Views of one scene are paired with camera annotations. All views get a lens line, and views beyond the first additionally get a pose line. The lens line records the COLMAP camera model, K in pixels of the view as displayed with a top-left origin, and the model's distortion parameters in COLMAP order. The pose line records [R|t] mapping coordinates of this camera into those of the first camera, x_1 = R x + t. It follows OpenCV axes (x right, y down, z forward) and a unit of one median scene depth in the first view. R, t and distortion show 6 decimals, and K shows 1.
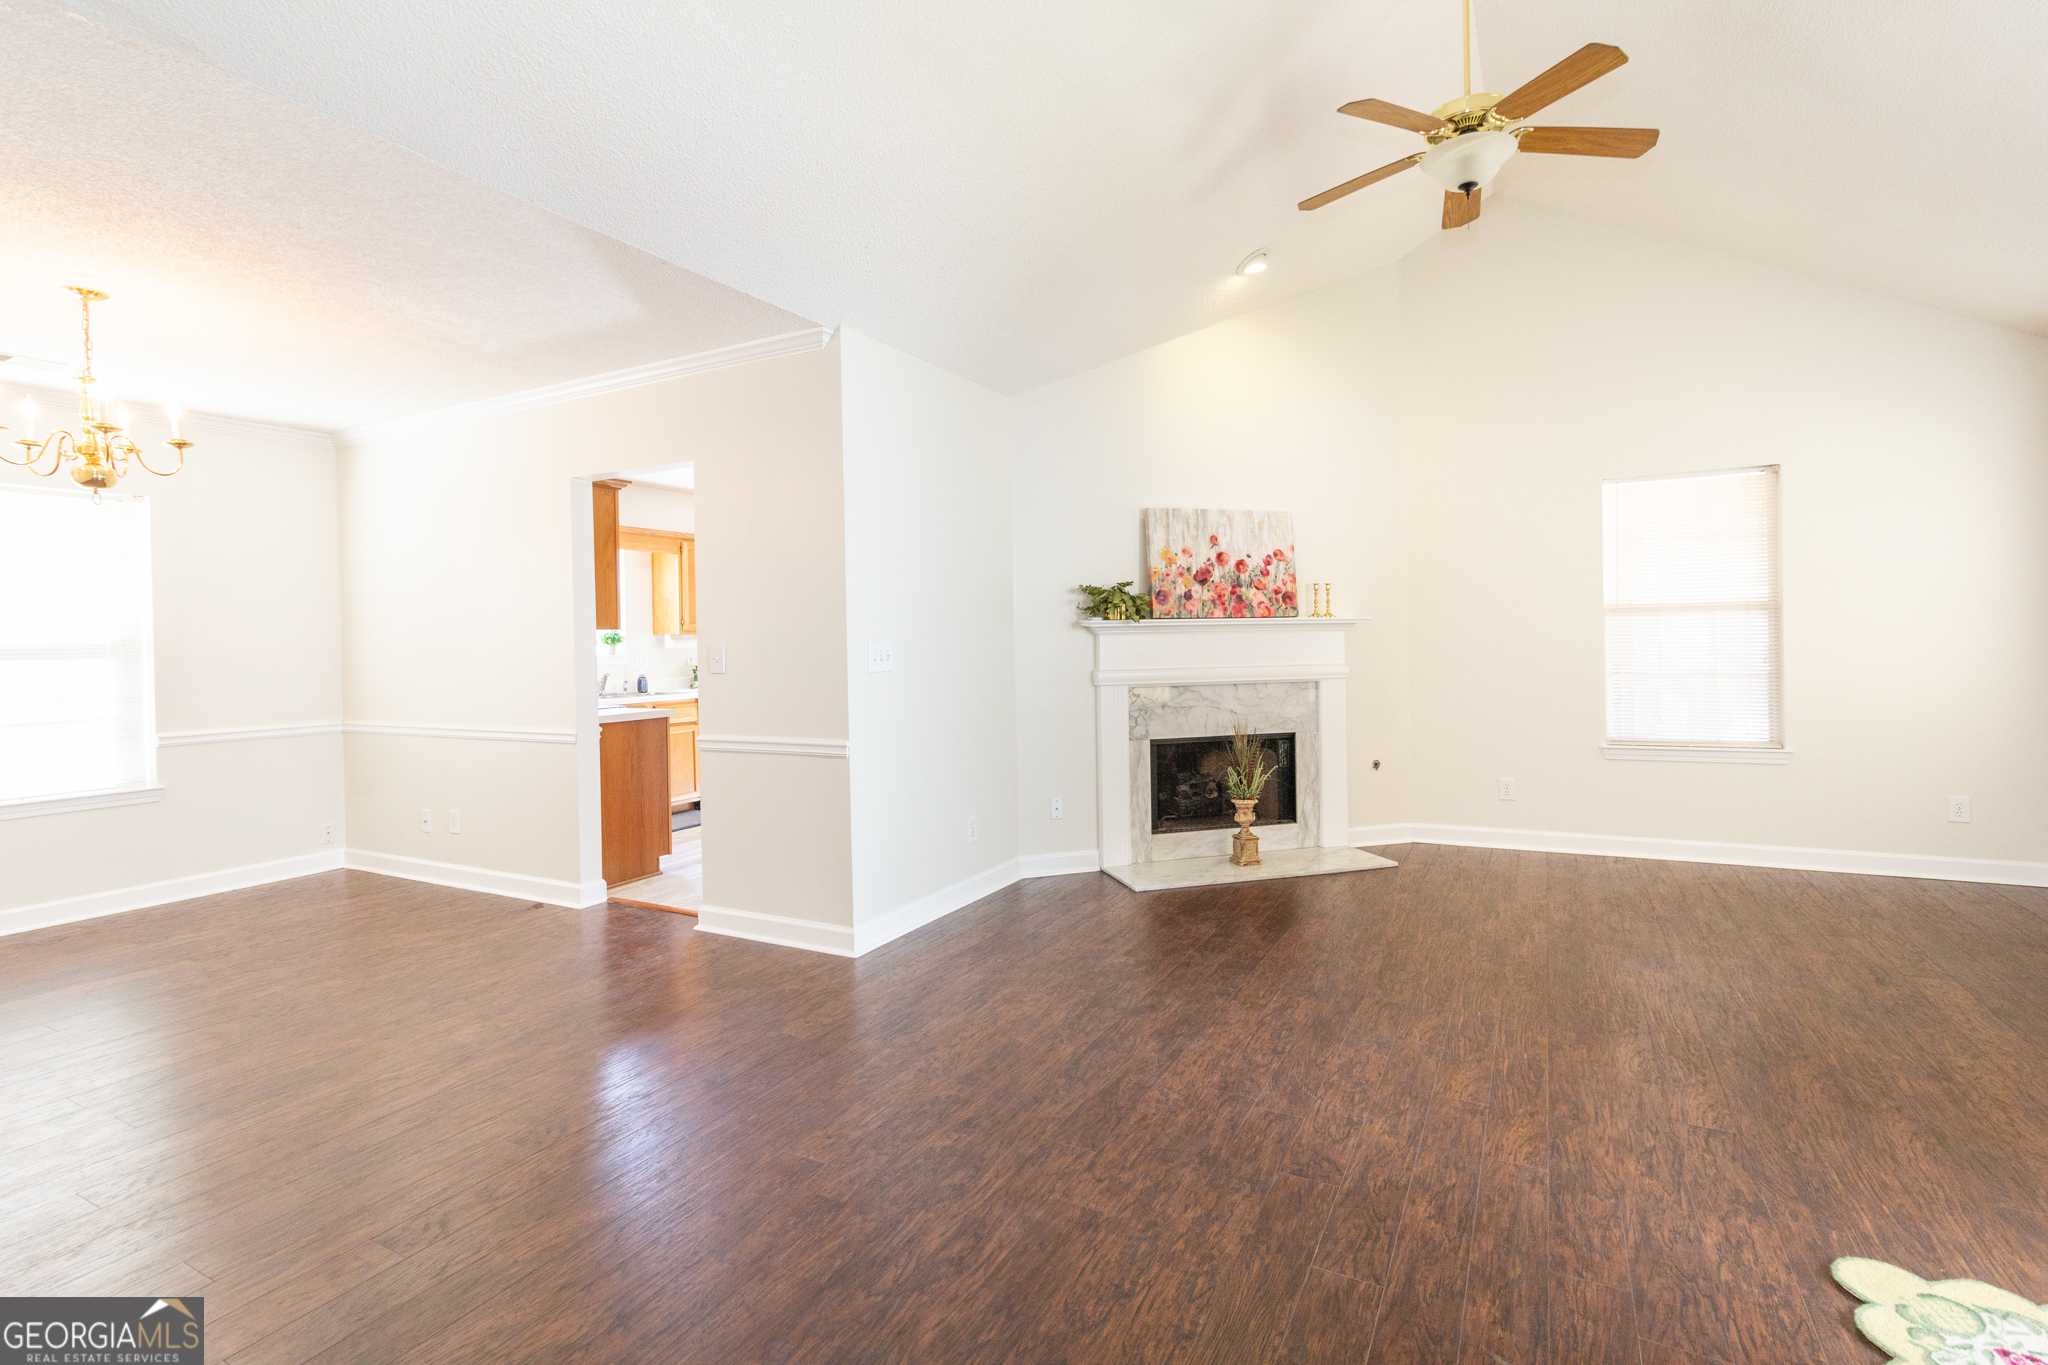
lens RADIAL K [[966.5, 0, 1028.3], [0, 966.5, 624.5], [0, 0, 1]] dist [0.007001, -0.000028]
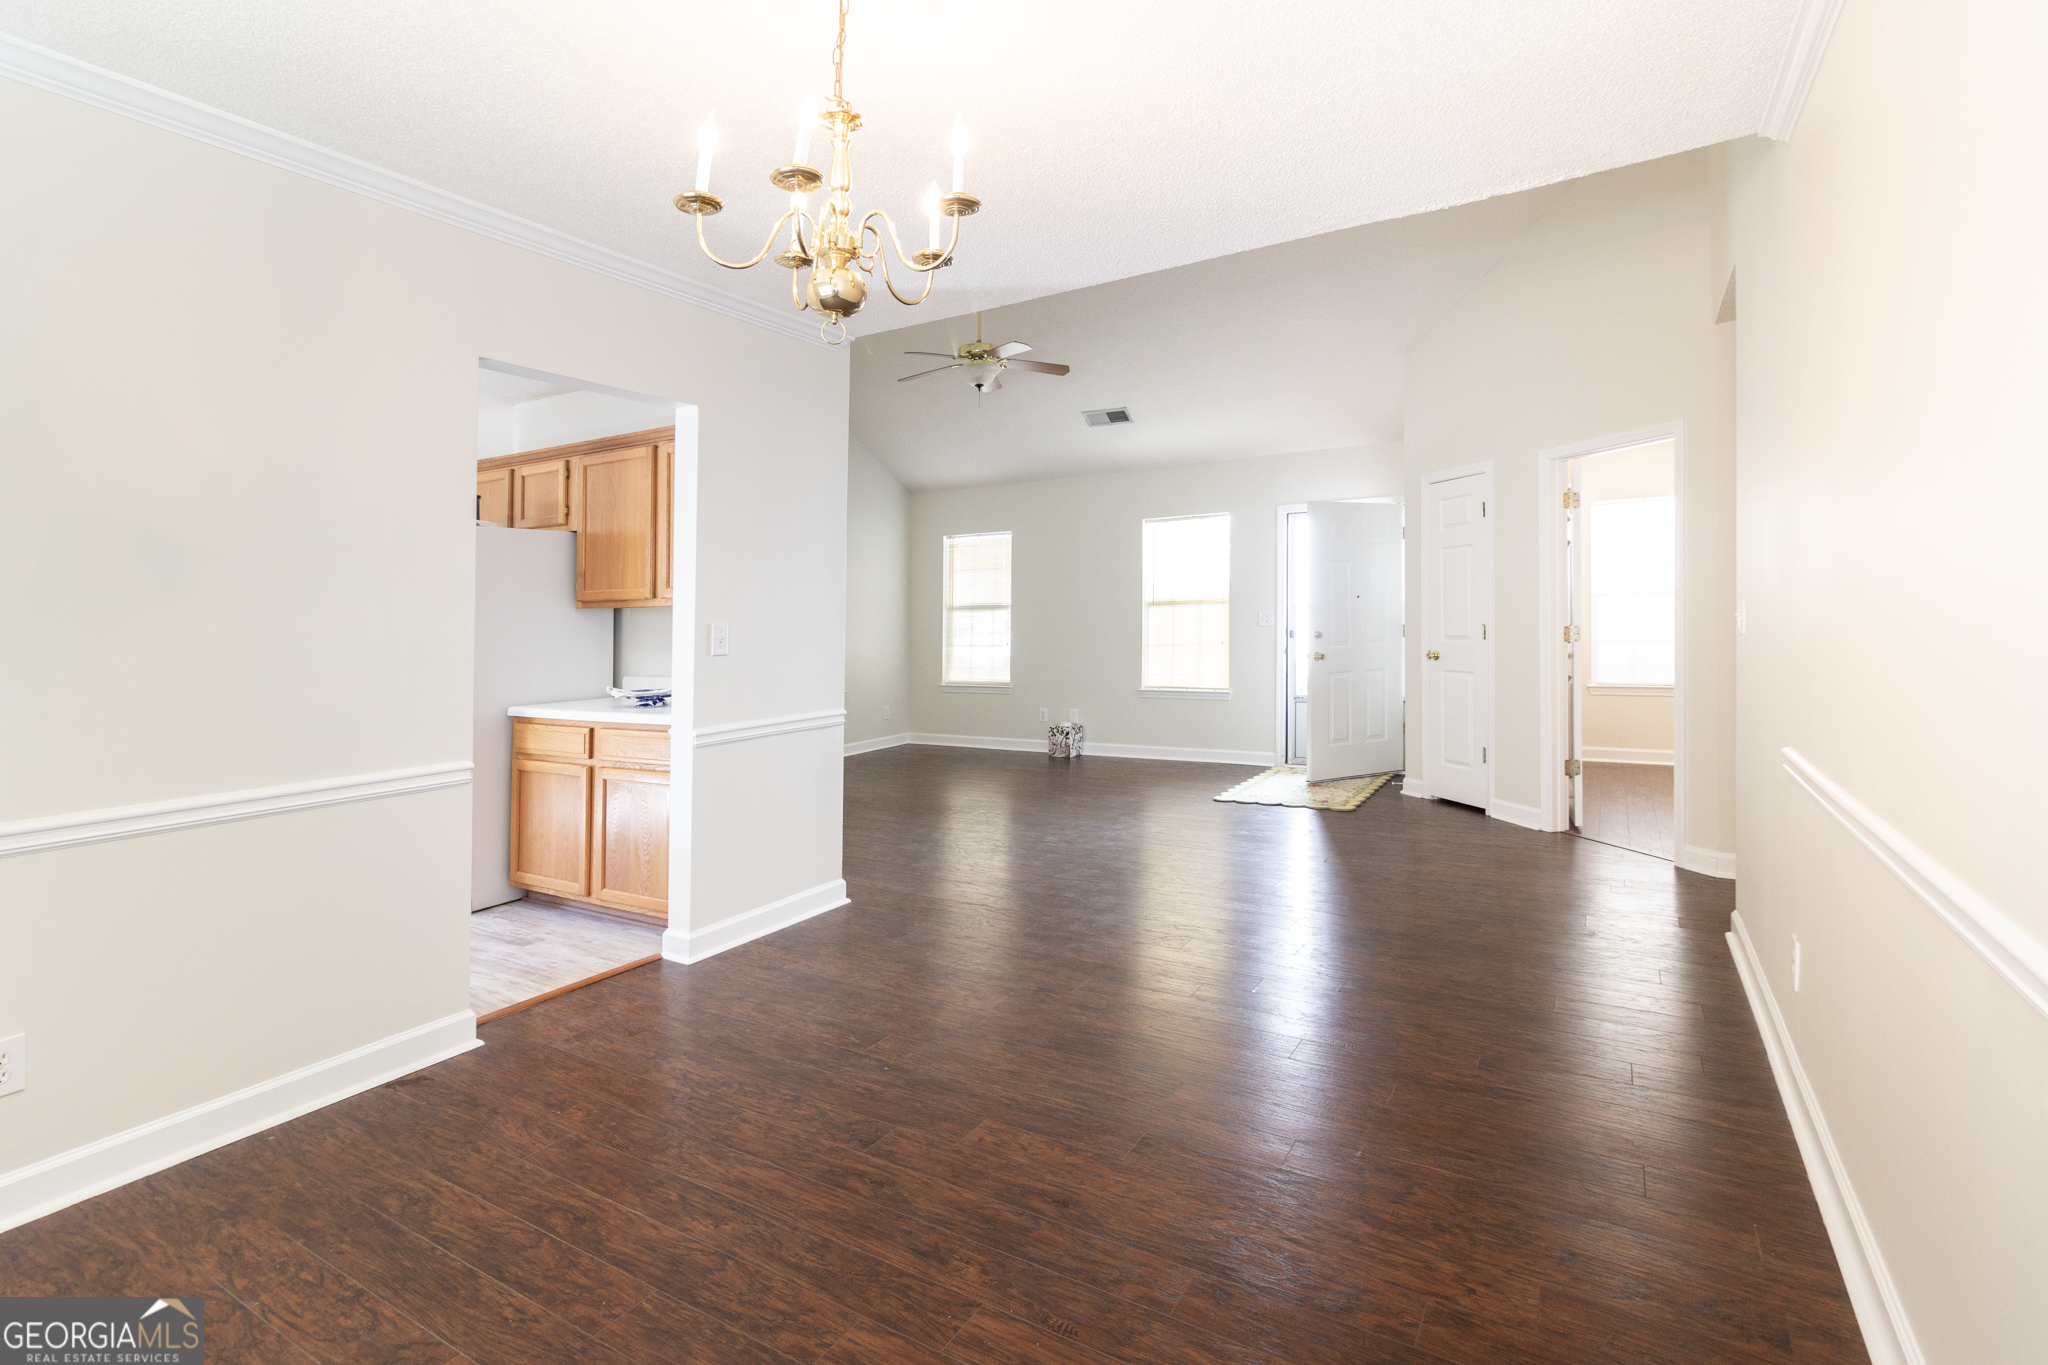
lens RADIAL K [[974.3, 0, 1012.1], [0, 974.3, 607.7], [0, 0, 1]] dist [-0.005415, -0.000646]
pose [[0.058235, 0.029102, 0.997879, -0.946944], [0.006123, 0.999546, -0.029508, 0.028016], [-0.998284, 0.007828, 0.058030, 0.540560]]
